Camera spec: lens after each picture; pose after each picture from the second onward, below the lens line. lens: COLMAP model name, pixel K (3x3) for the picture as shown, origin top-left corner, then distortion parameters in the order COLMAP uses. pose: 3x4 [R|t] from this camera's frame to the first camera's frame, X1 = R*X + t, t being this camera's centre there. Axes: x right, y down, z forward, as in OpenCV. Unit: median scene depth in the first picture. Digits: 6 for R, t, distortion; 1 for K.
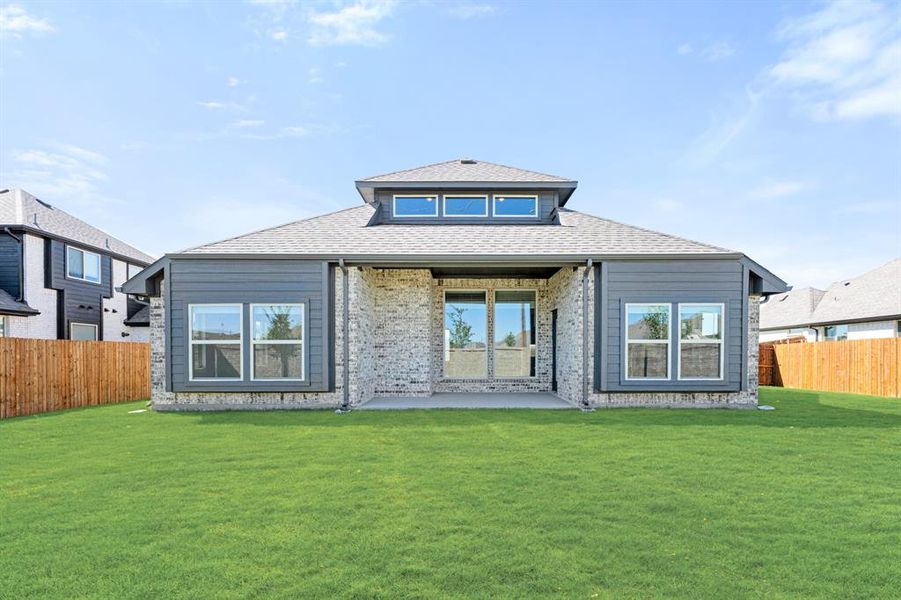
lens RADIAL K [[651.2, 0, 451.5], [0, 651.2, 299.2], [0, 0, 1]] dist [-0.006881, -0.000977]
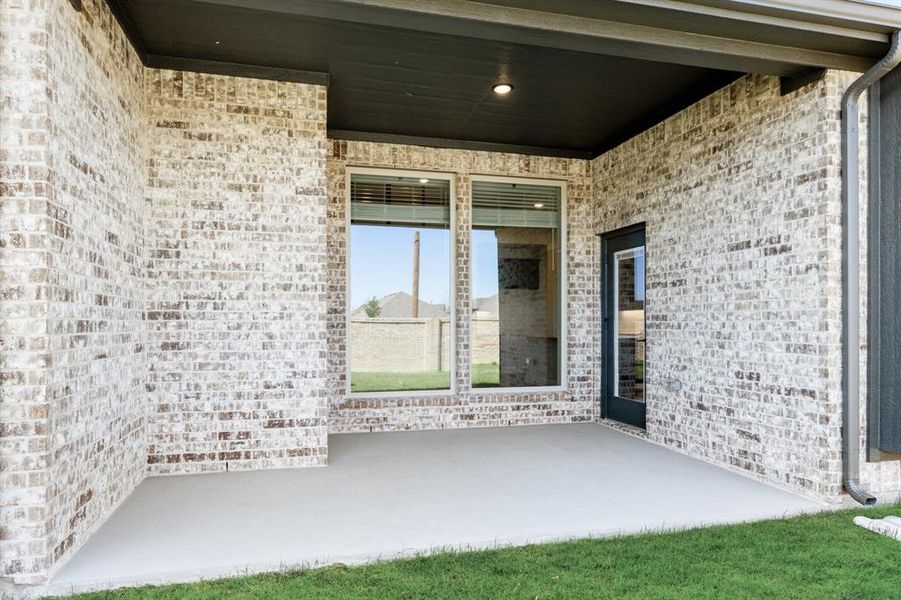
lens RADIAL K [[651.2, 0, 449.5], [0, 651.2, 305.3], [0, 0, 1]] dist [-0.006881, -0.000977]
pose [[0.962870, 0.007378, 0.269865, -0.062645], [-0.022812, 0.998275, 0.054100, 0.047802], [-0.269001, -0.058247, 0.961377, 0.657594]]
